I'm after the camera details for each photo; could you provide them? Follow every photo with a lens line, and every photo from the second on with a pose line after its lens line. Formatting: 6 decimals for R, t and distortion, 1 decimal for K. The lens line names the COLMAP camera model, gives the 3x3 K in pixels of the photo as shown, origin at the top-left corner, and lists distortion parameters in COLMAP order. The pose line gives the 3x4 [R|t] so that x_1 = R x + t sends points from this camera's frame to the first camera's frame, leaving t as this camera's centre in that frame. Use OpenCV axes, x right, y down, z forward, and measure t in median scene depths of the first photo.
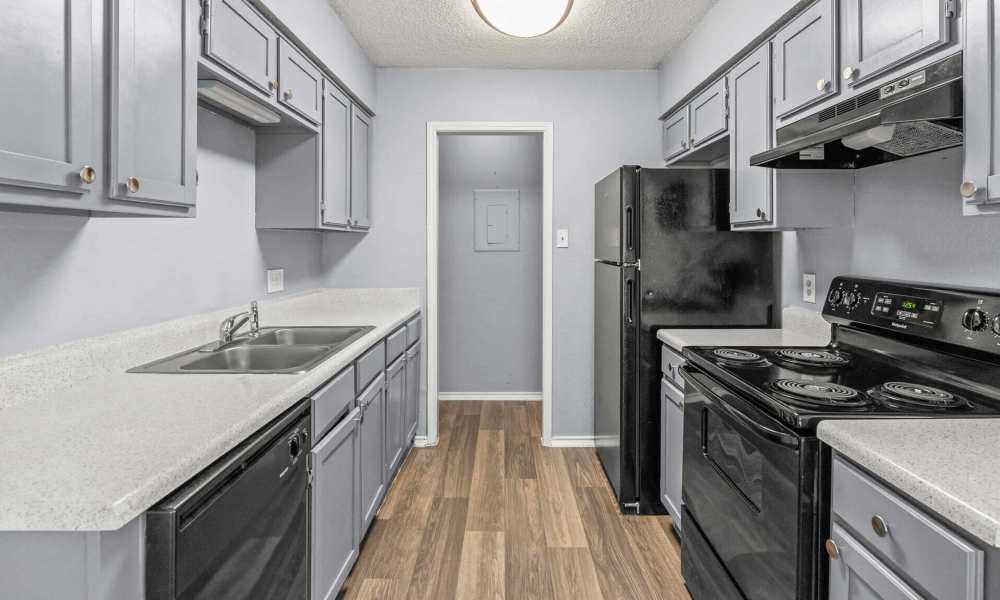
lens RADIAL K [[489.3, 0, 515.0], [0, 489.3, 246.6], [0, 0, 1]] dist [-0.002633, -0.000540]
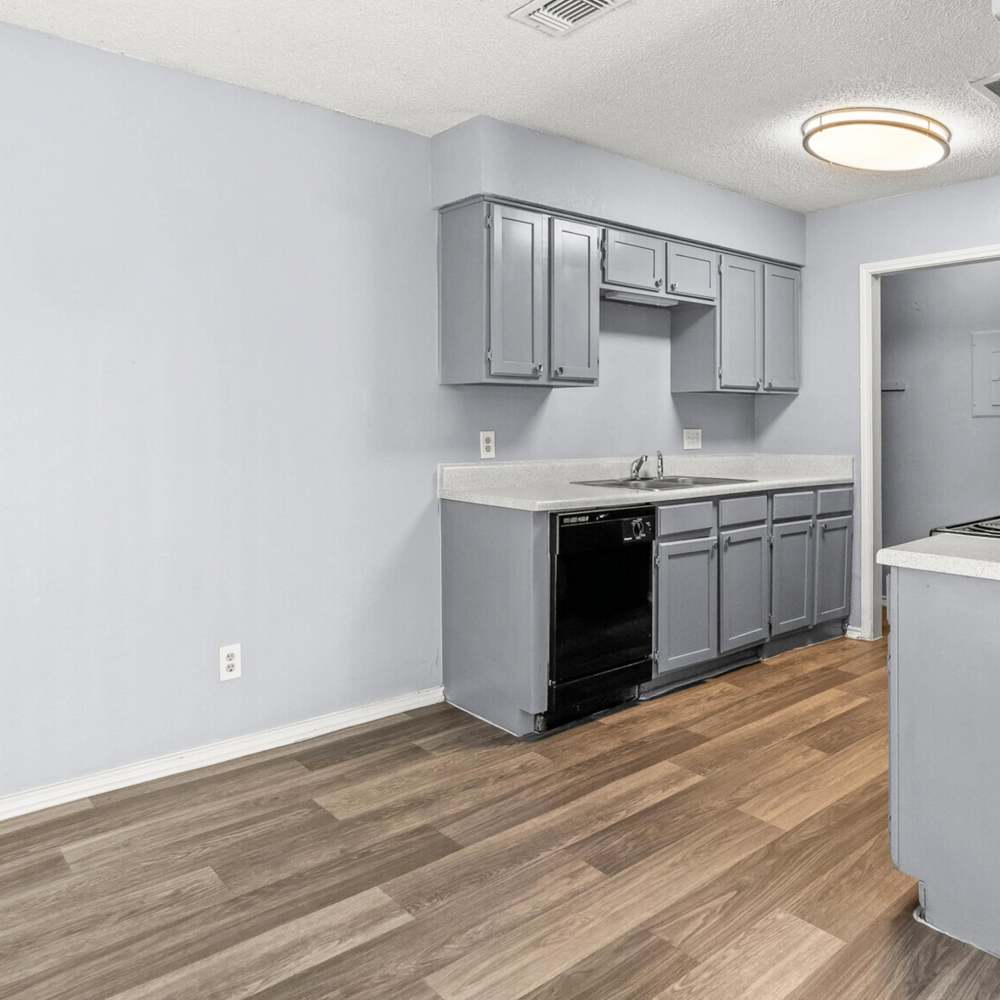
lens RADIAL K [[806.6, 0, 500.0], [0, 806.6, 500.0], [0, 0, 1]] dist [-0.001988, 0.001486]
pose [[0.635763, 0.072051, -0.768514, 0.744954], [-0.000797, 0.995695, 0.092691, 0.041371], [0.771884, -0.058317, 0.633083, -0.587394]]
